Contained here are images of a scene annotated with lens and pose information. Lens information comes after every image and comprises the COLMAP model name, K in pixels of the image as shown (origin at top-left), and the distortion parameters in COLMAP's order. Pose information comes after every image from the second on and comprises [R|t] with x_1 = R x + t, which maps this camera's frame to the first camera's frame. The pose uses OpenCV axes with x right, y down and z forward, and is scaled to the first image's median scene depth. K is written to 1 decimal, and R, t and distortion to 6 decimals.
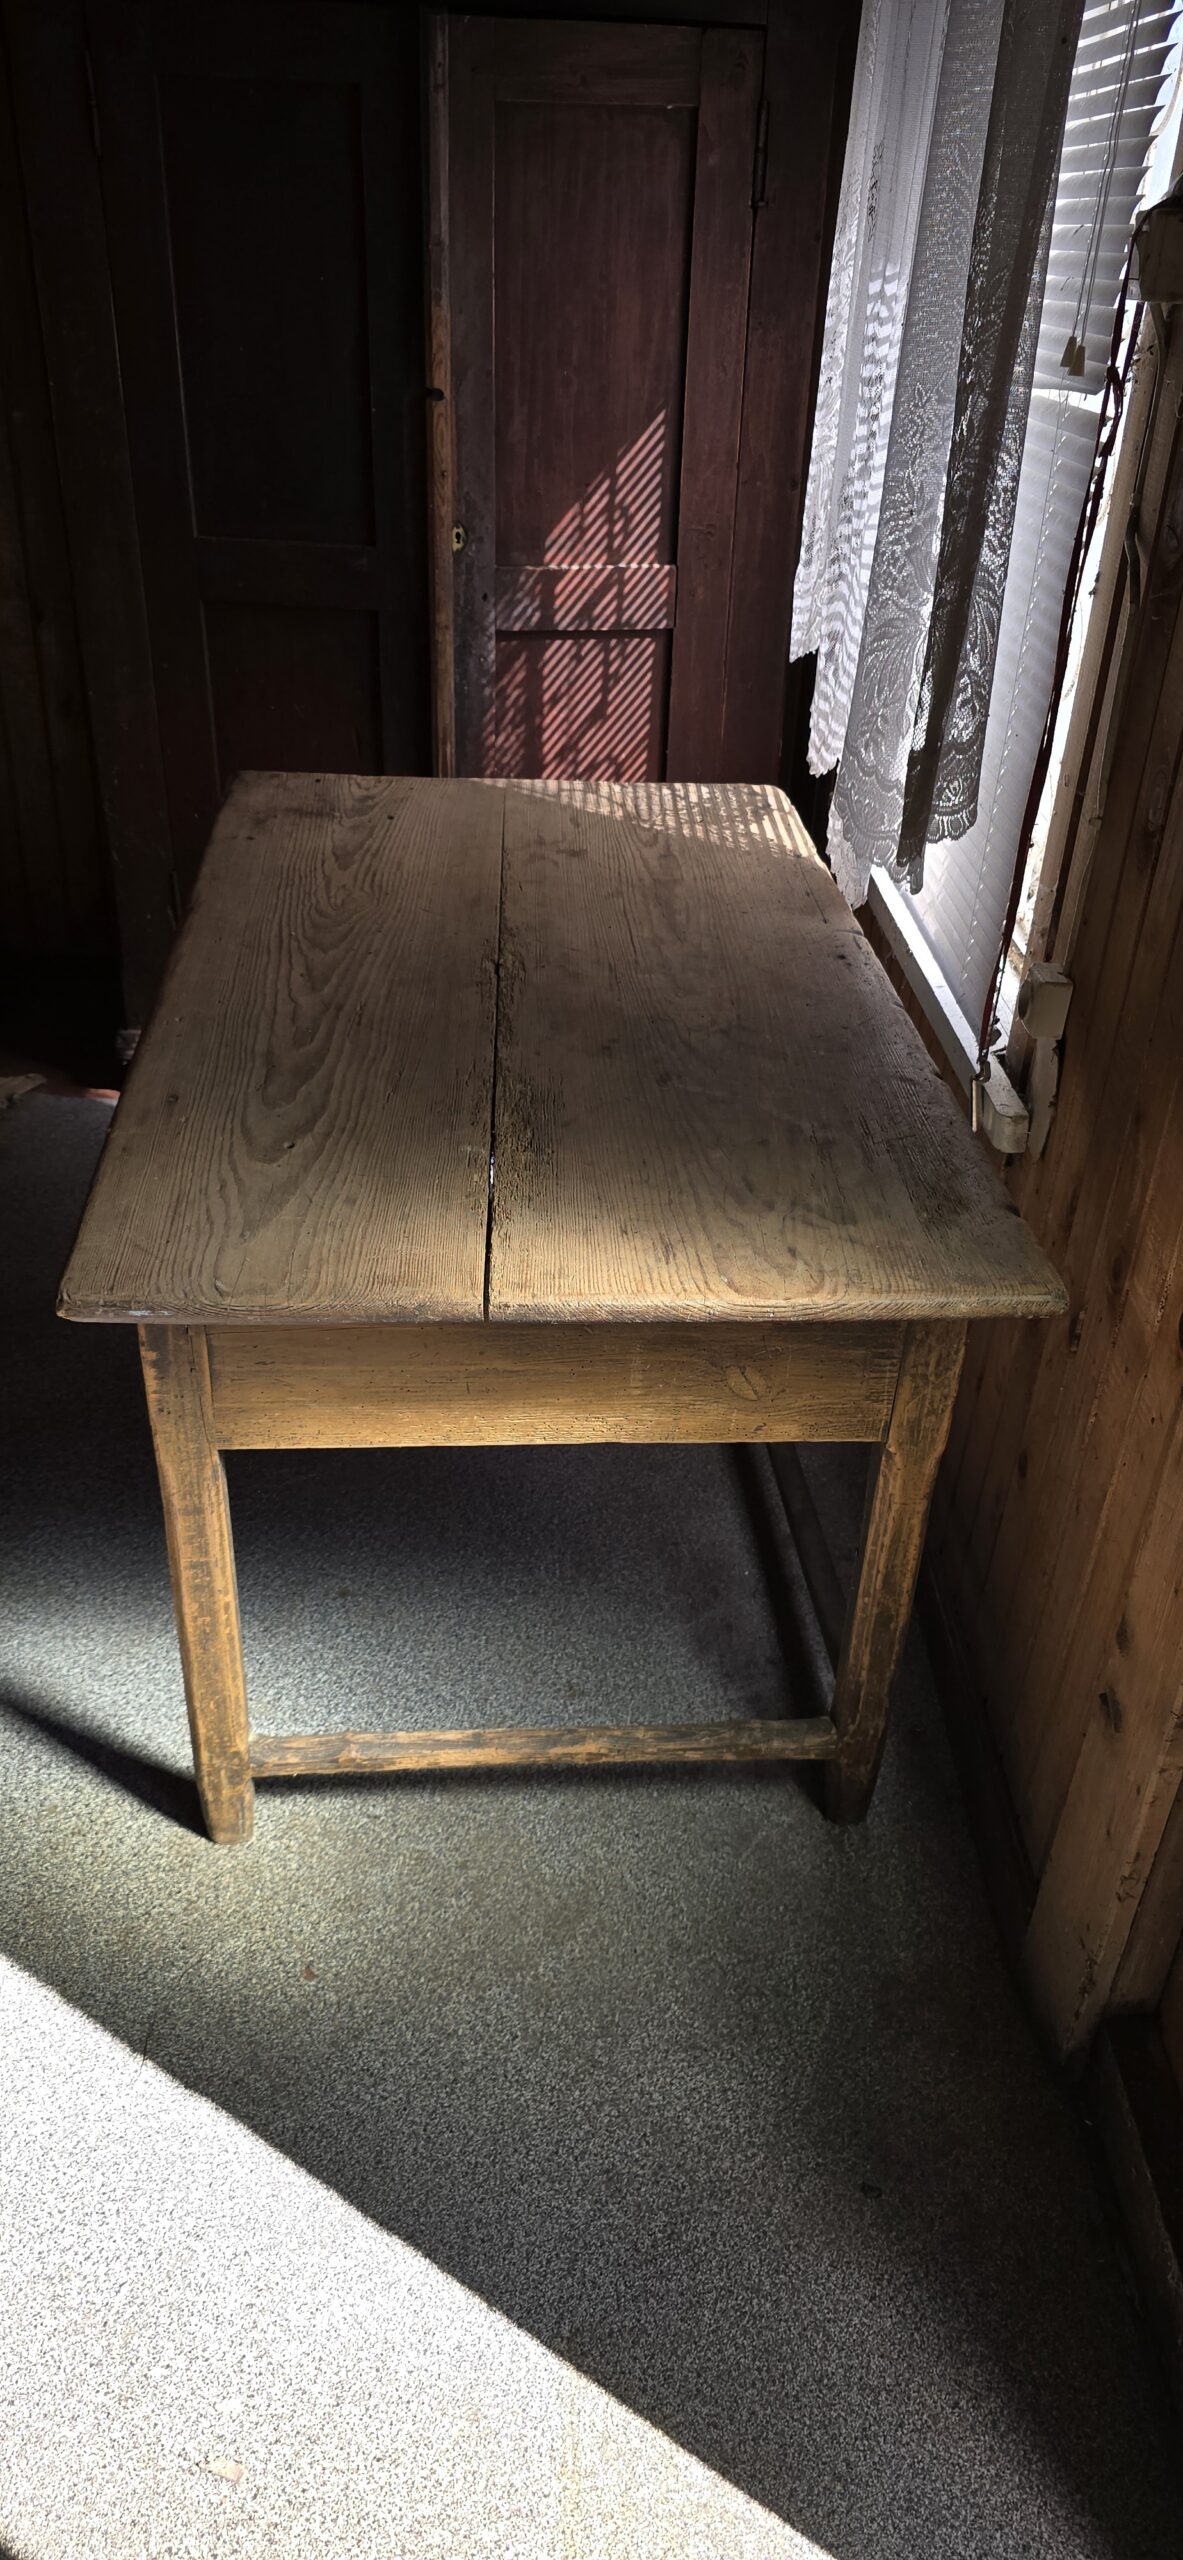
lens RADIAL K [[1720.7, 0, 610.2], [0, 1720.7, 1284.6], [0, 0, 1]] dist [0.050000, -0.034255]
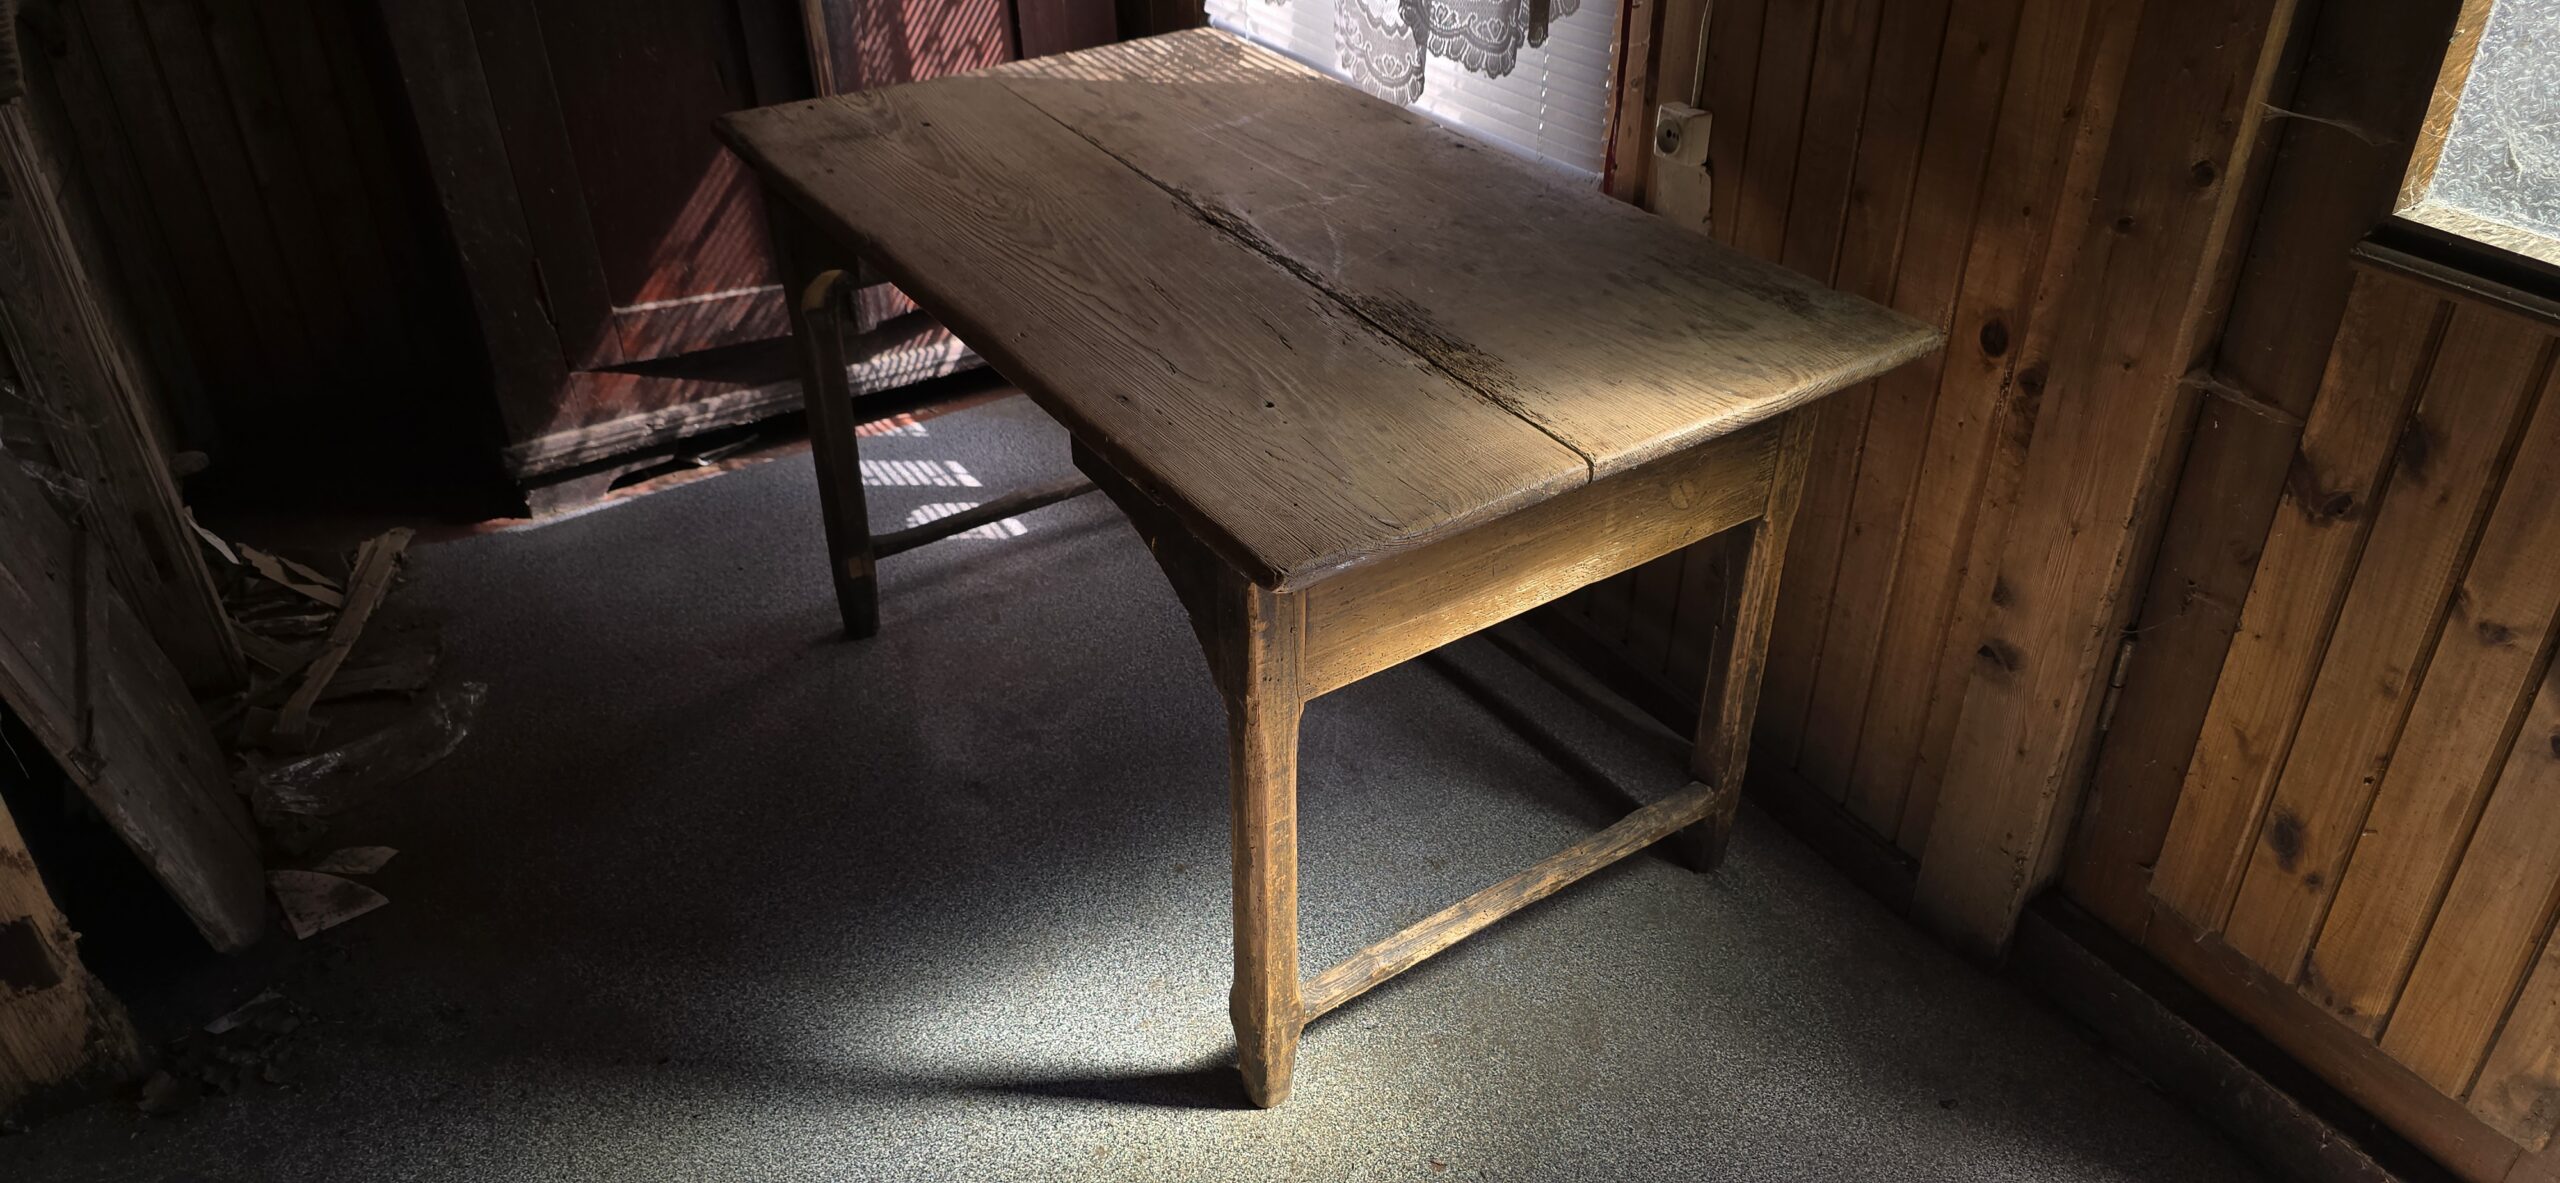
lens RADIAL K [[1720.7, 0, 1276.1], [0, 1720.7, 576.3], [0, 0, 1]] dist [0.050000, -0.034255]
pose [[0.871727, -0.308943, 0.380324, -0.524673], [0.304976, 0.949607, 0.072357, -0.048481], [-0.383512, 0.052914, 0.922019, 0.043108]]
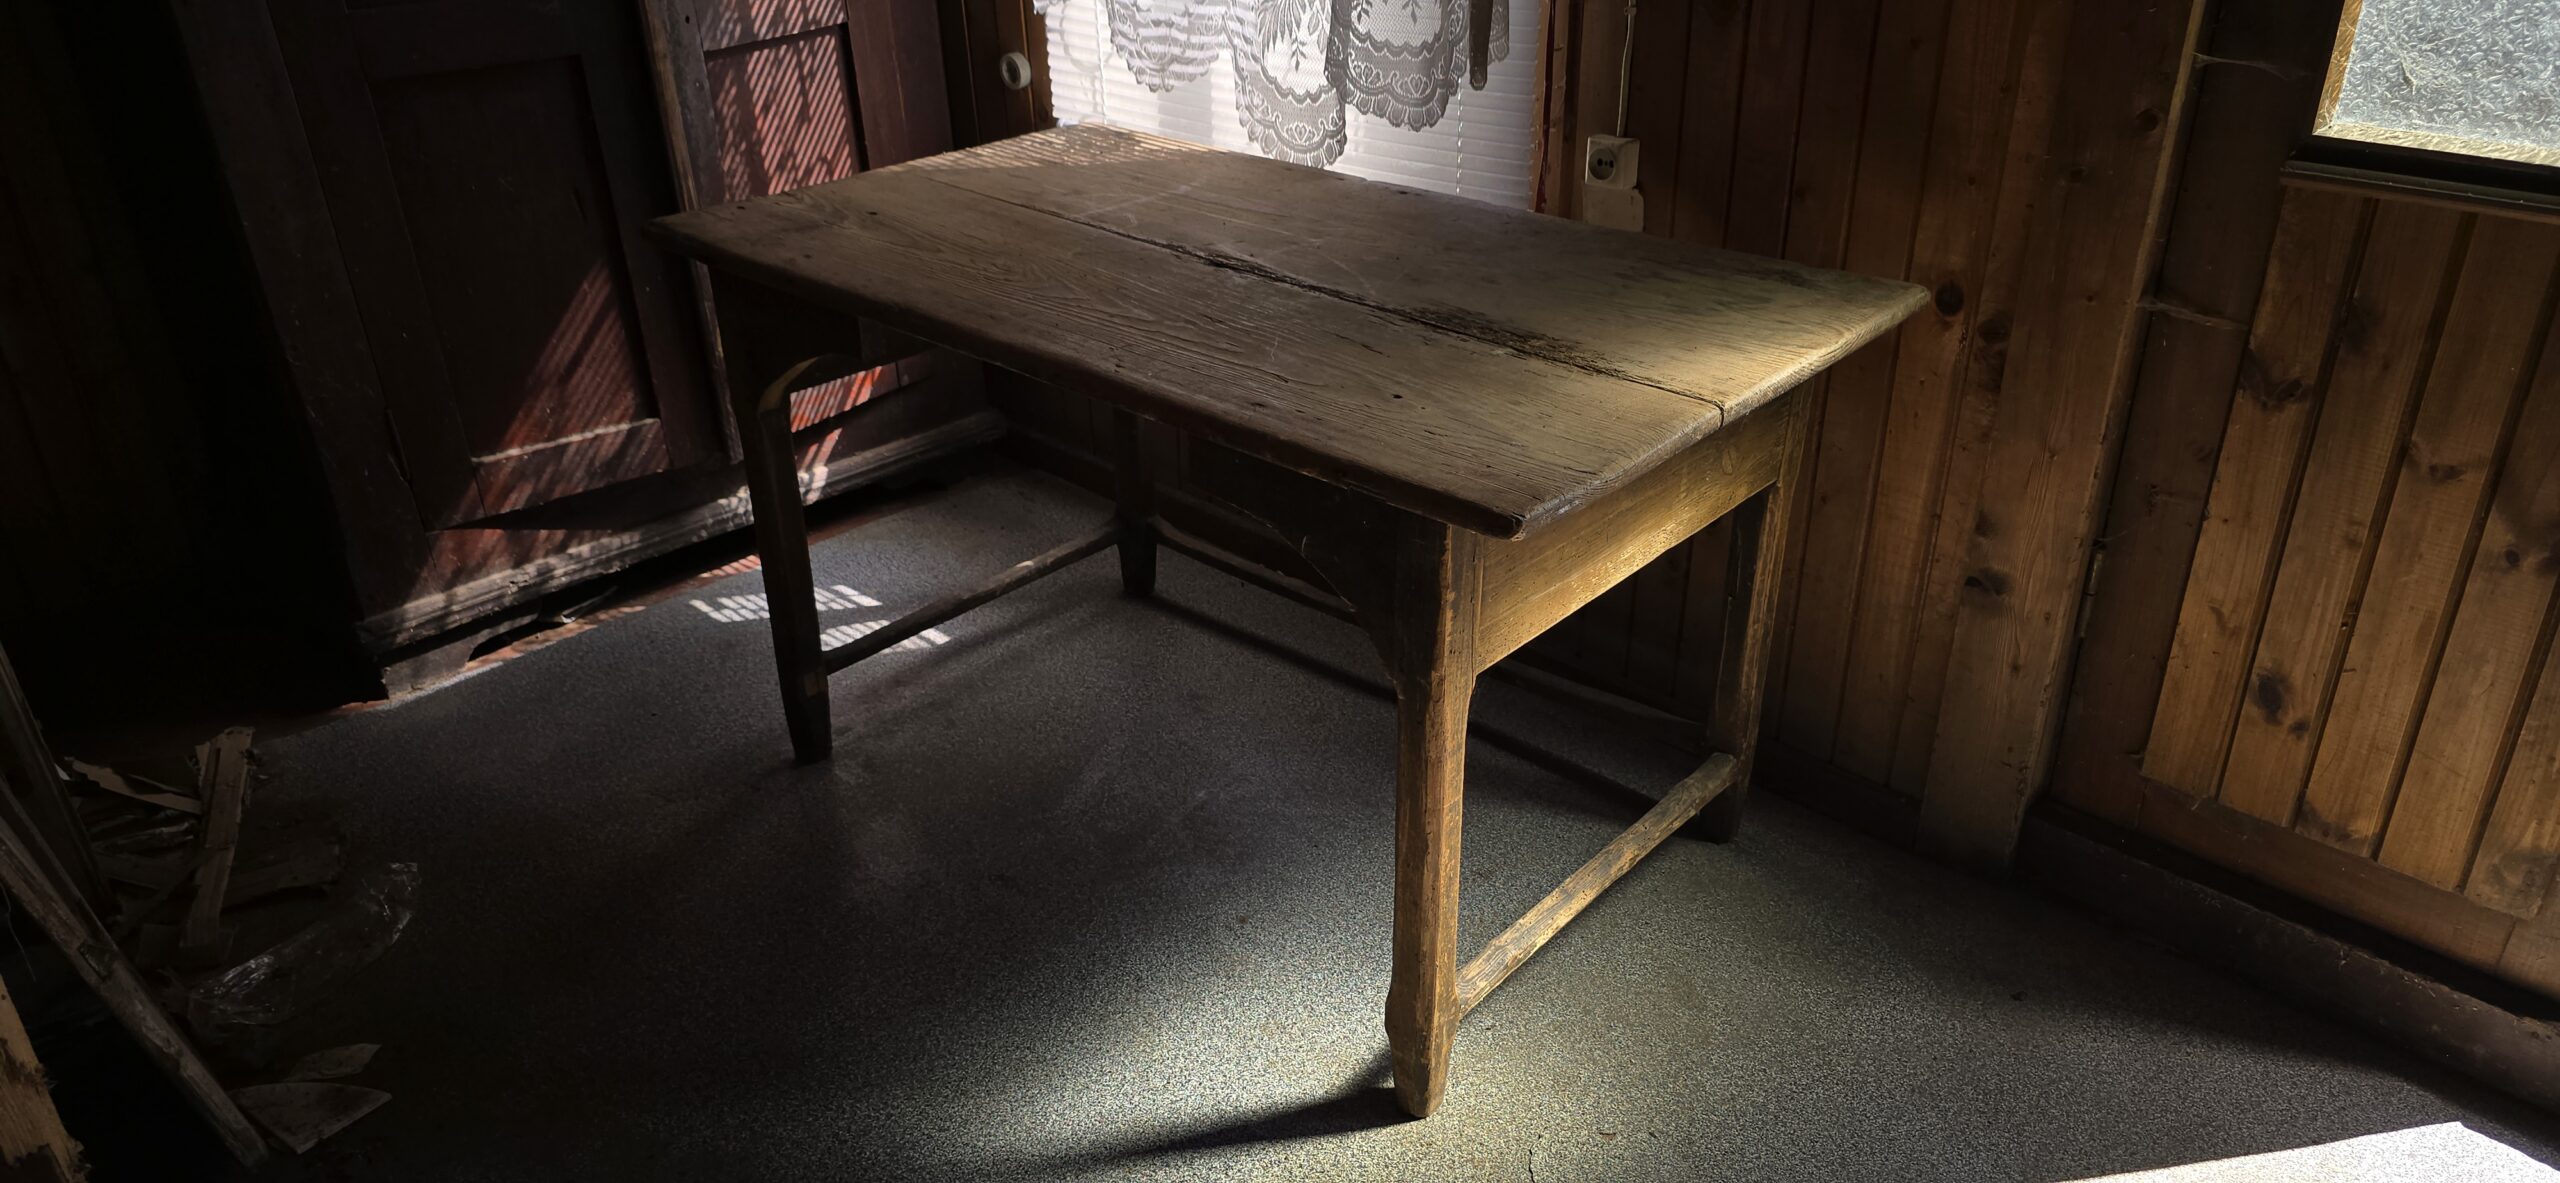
lens RADIAL K [[1720.7, 0, 1279.5], [0, 1720.7, 595.6], [0, 0, 1]] dist [0.050000, -0.034255]
pose [[0.720052, -0.371416, 0.586153, -0.787544], [0.413446, 0.908025, 0.067478, -0.061018], [-0.557304, 0.193755, 0.807385, 0.172675]]
